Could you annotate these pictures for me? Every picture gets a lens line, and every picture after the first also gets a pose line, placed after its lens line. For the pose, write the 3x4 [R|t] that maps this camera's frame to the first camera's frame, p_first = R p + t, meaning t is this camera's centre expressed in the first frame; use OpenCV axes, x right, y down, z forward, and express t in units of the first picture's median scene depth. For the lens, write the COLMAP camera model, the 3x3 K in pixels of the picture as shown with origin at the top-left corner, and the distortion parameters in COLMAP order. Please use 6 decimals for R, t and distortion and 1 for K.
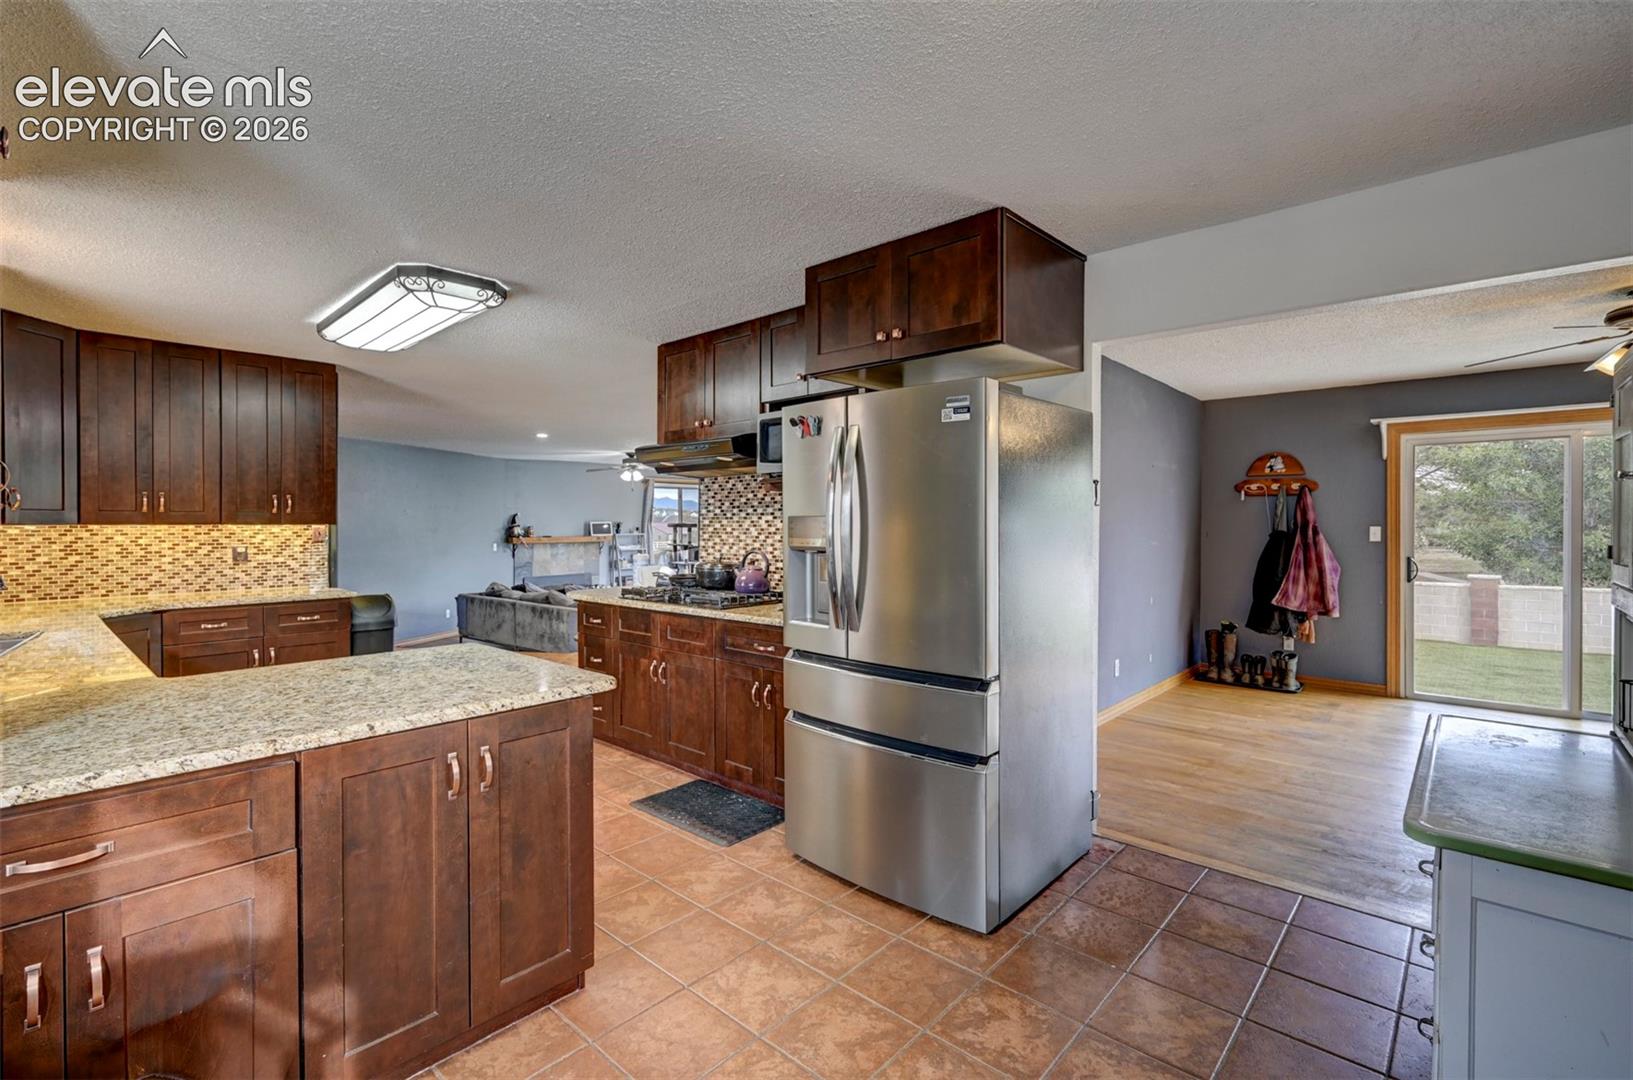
lens RADIAL K [[743.2, 0, 812.5], [0, 743.2, 530.9], [0, 0, 1]] dist [-0.001118, -0.000003]
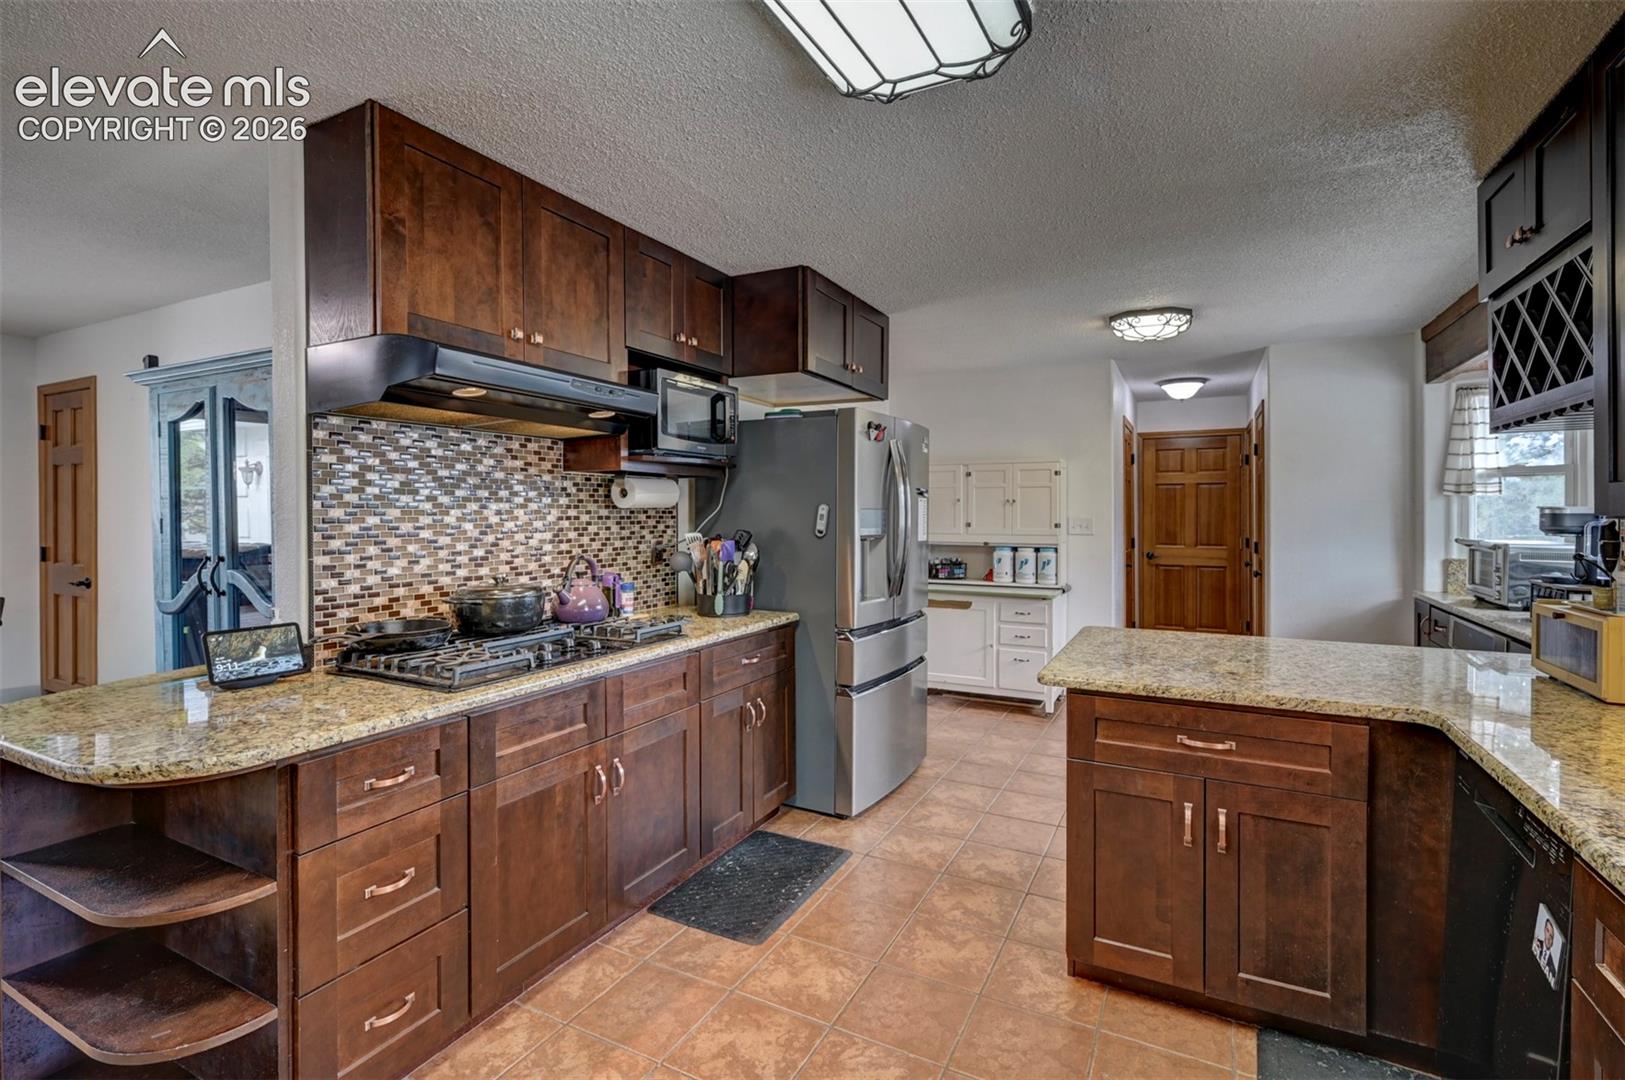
lens RADIAL K [[739.5, 0, 822.2], [0, 739.5, 519.5], [0, 0, 1]] dist [-0.001118, -0.000003]
pose [[-0.272009, -0.008770, 0.962255, -0.729780], [0.009986, 0.999879, 0.011936, -0.011582], [-0.962243, 0.012856, -0.271889, 0.922034]]
